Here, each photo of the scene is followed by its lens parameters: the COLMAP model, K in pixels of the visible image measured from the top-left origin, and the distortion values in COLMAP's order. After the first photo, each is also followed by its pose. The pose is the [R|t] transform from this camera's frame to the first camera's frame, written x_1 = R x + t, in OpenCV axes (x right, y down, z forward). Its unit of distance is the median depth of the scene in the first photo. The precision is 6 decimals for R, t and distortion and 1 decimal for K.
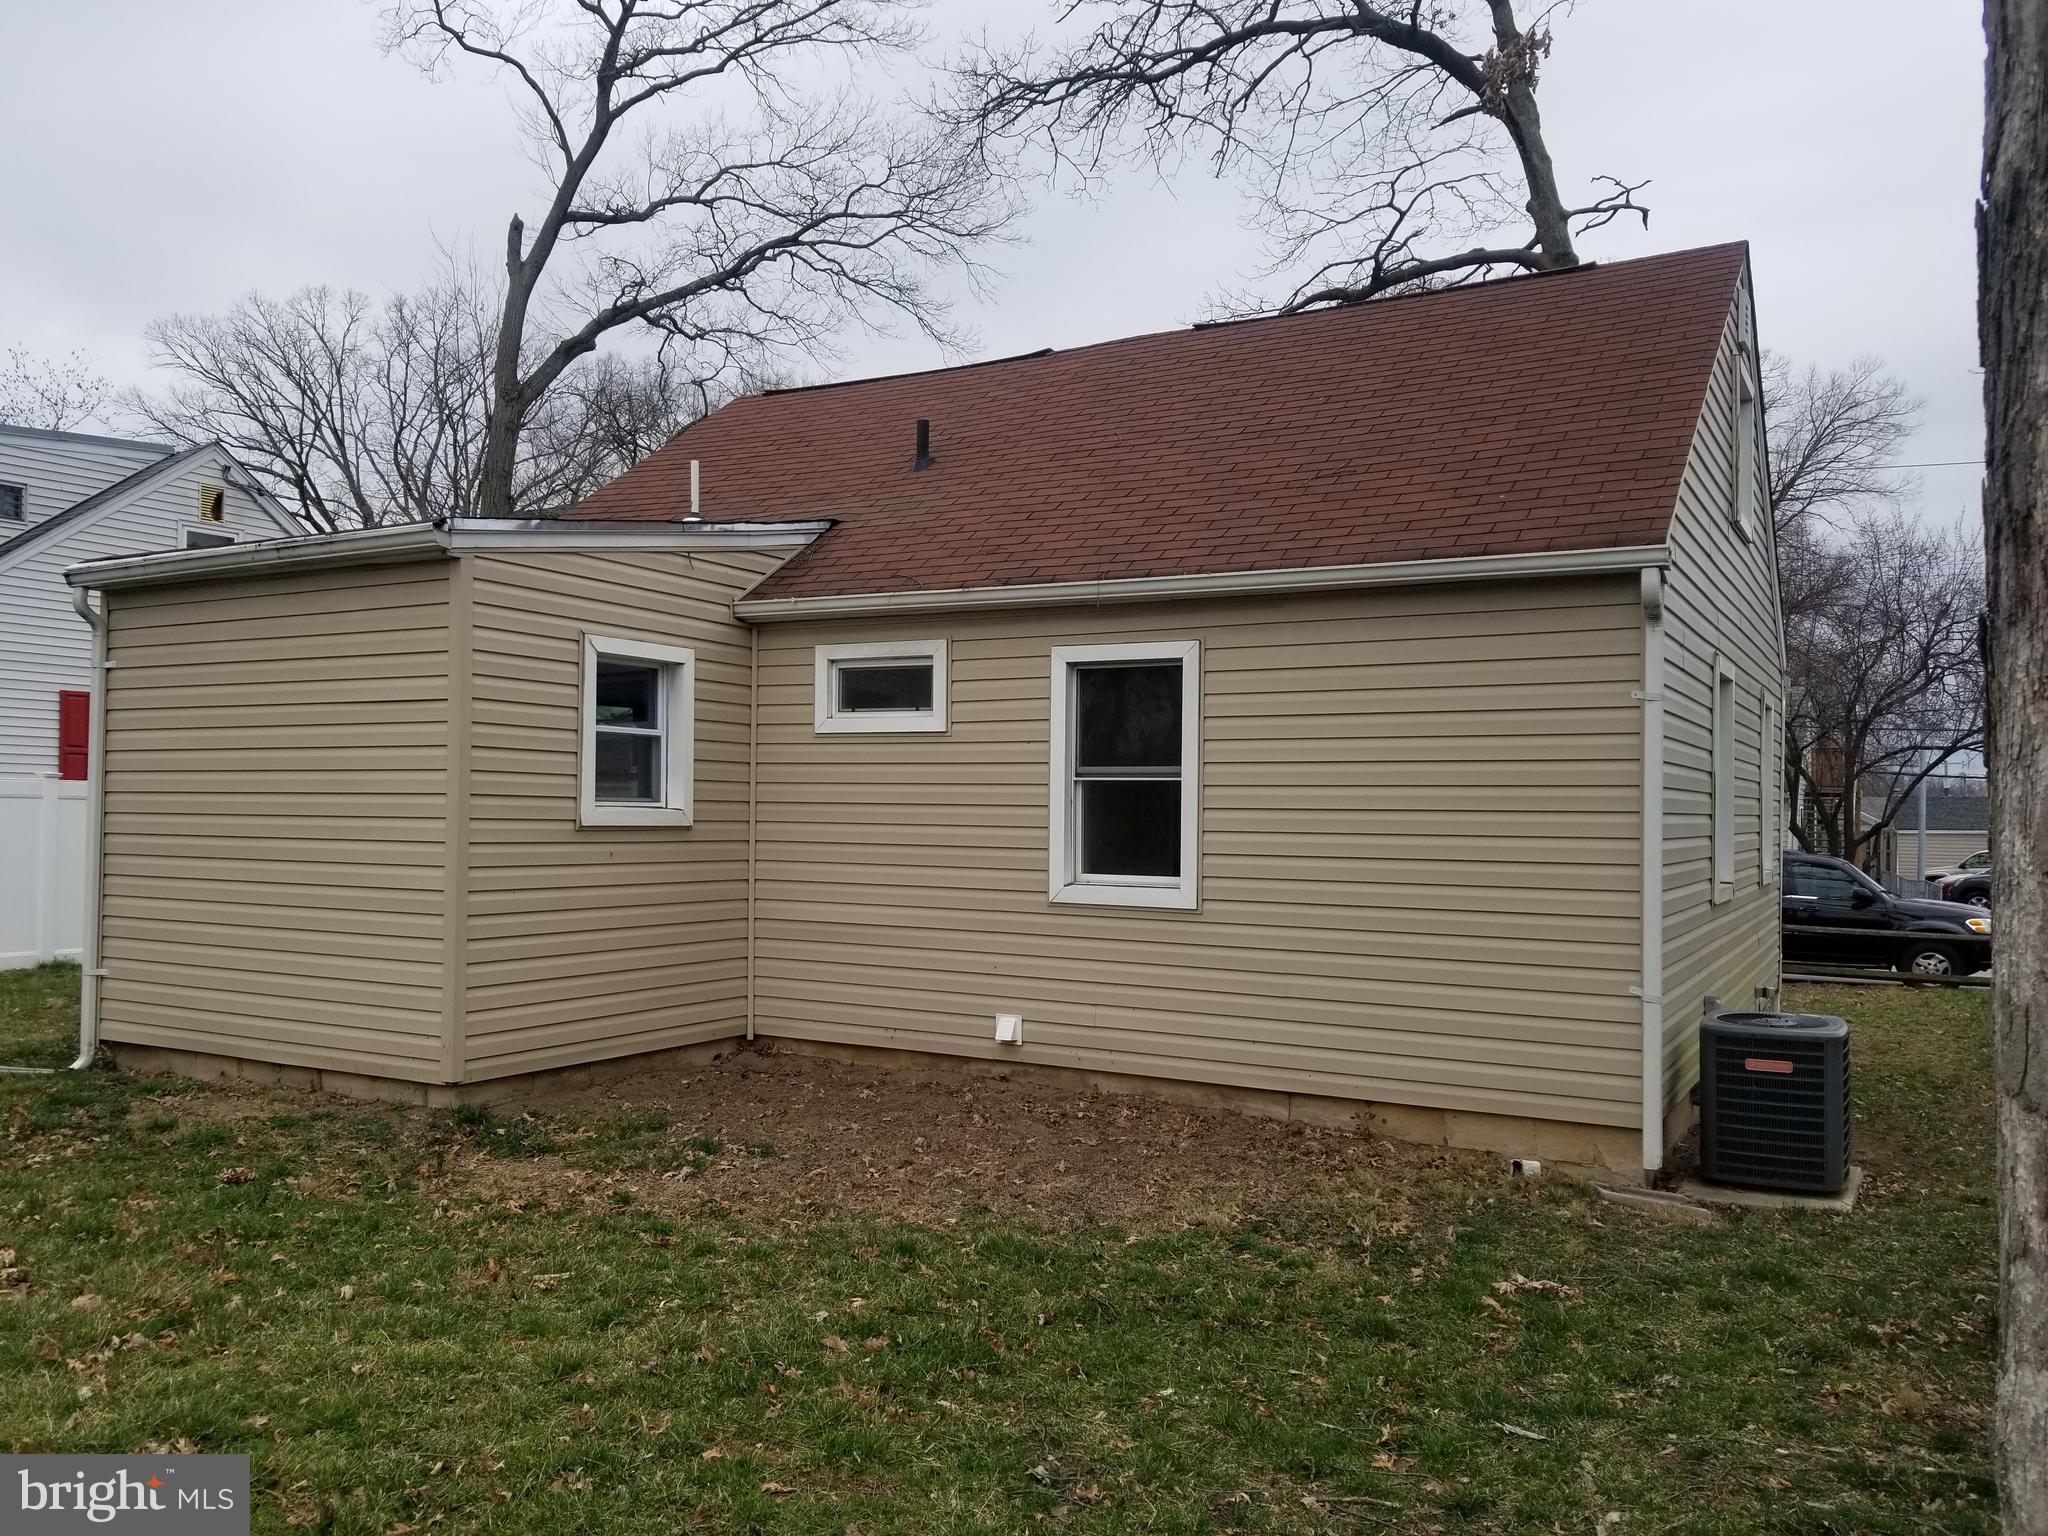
lens RADIAL K [[1579.0, 0, 1002.9], [0, 1579.0, 755.4], [0, 0, 1]] dist [0.003396, -0.007504]
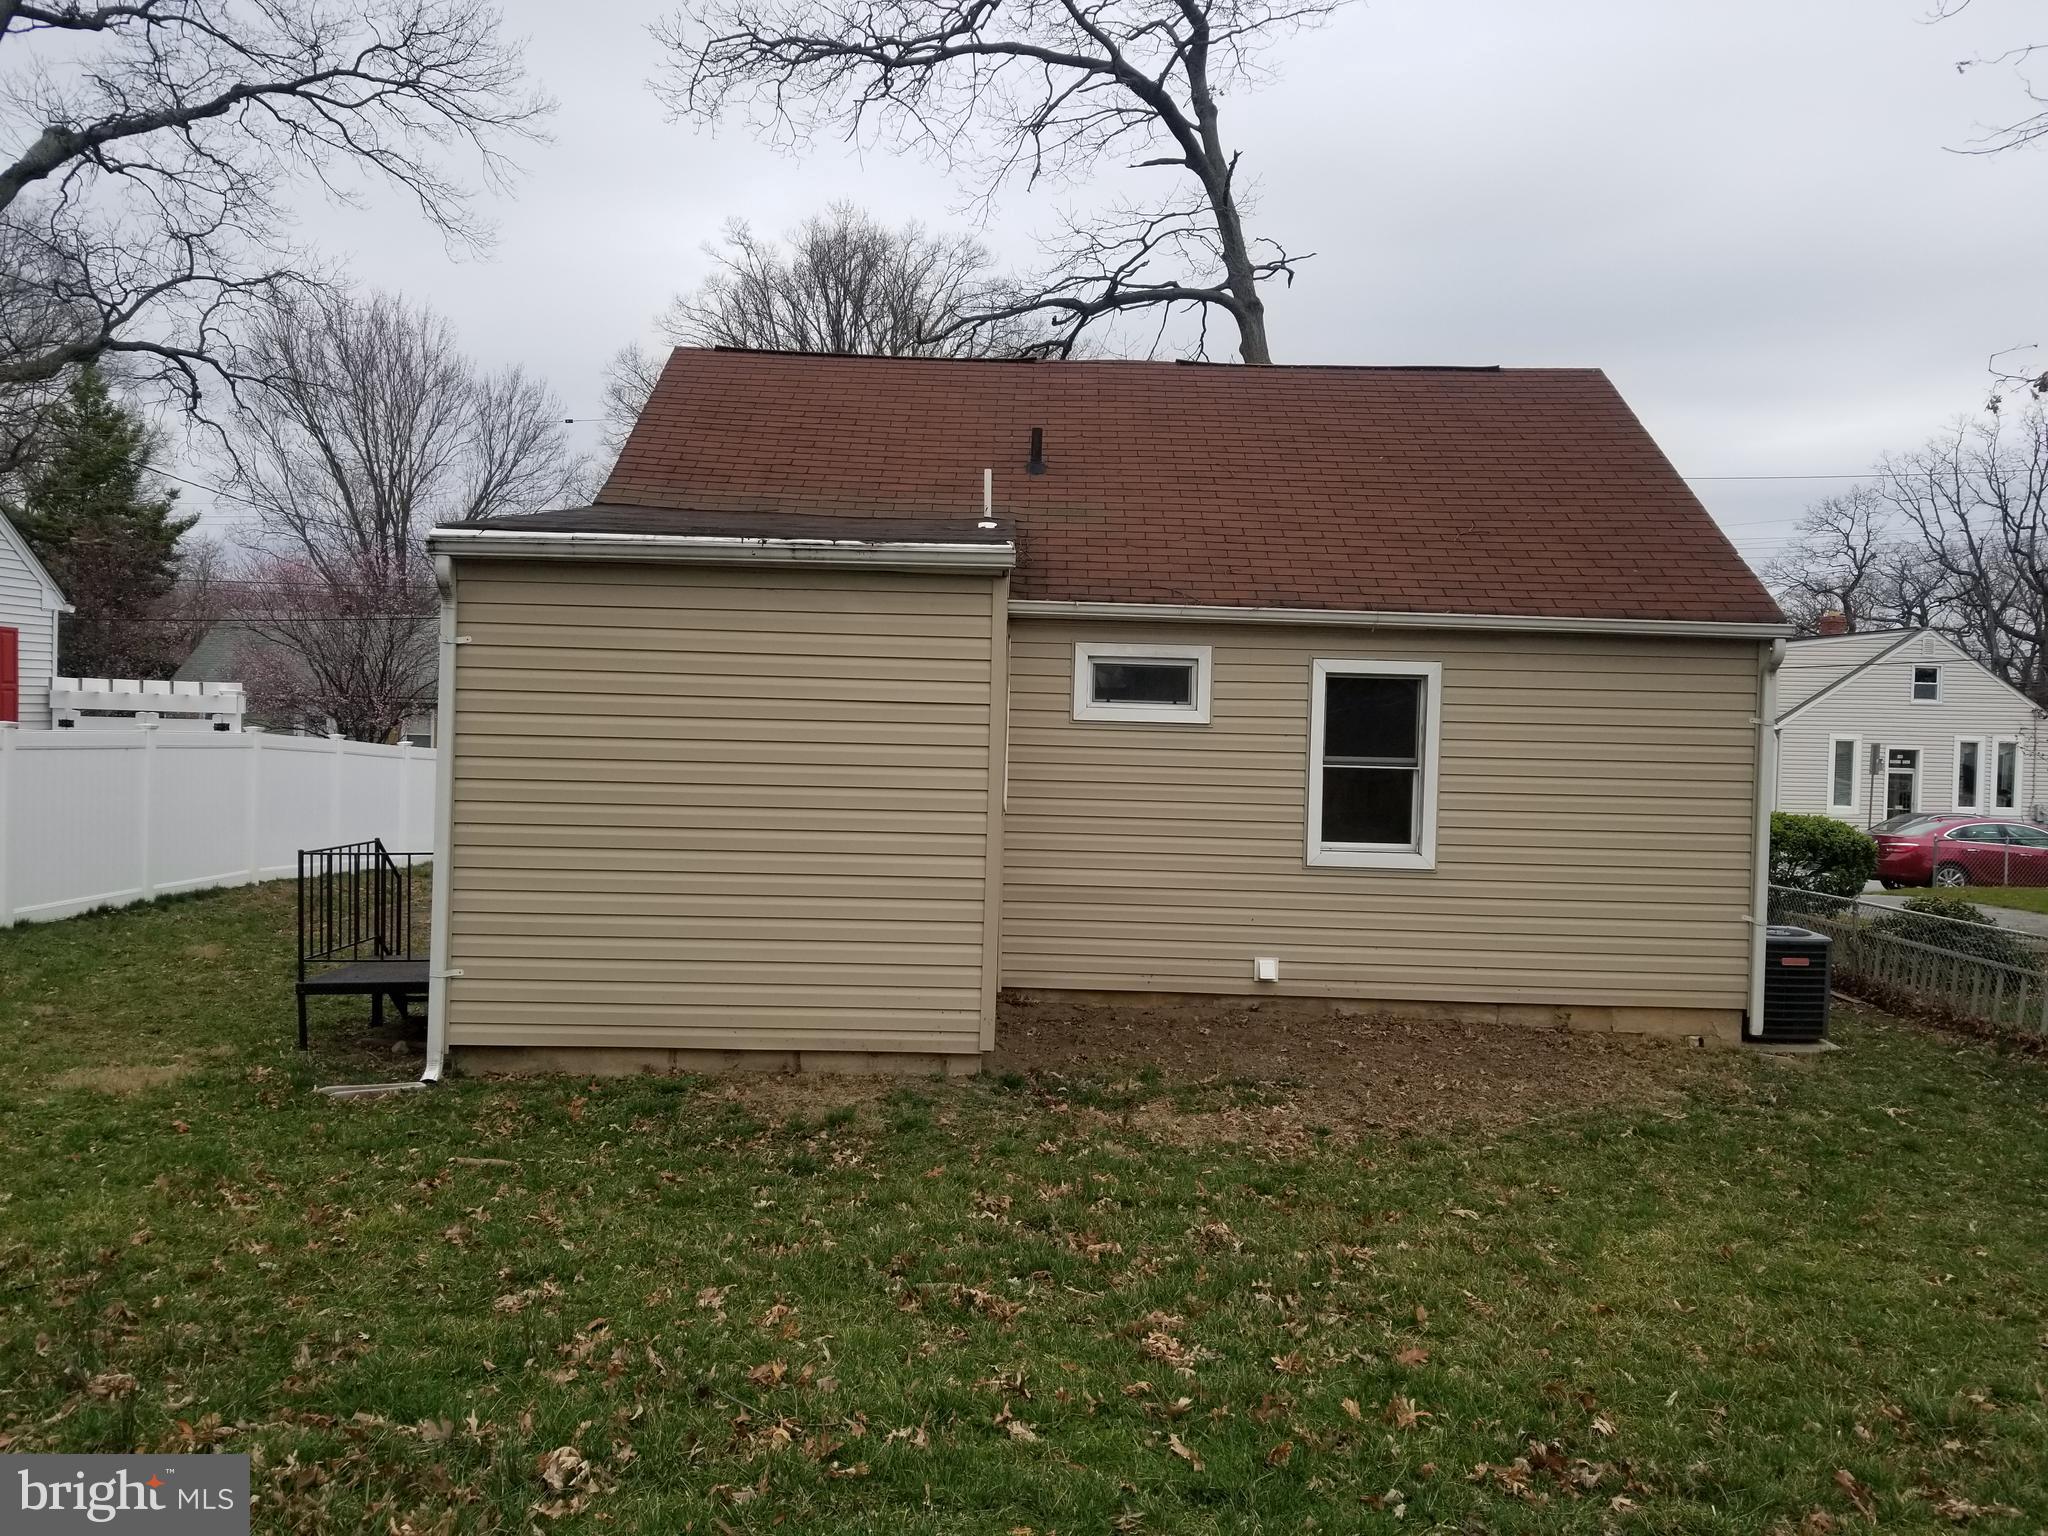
lens RADIAL K [[1579.0, 0, 1023.5], [0, 1579.0, 751.3], [0, 0, 1]] dist [0.003396, -0.007504]
pose [[0.870265, 0.002086, 0.492580, -0.762346], [-0.030902, 0.998253, 0.050368, -0.051445], [-0.491614, -0.059055, 0.868808, 0.036908]]
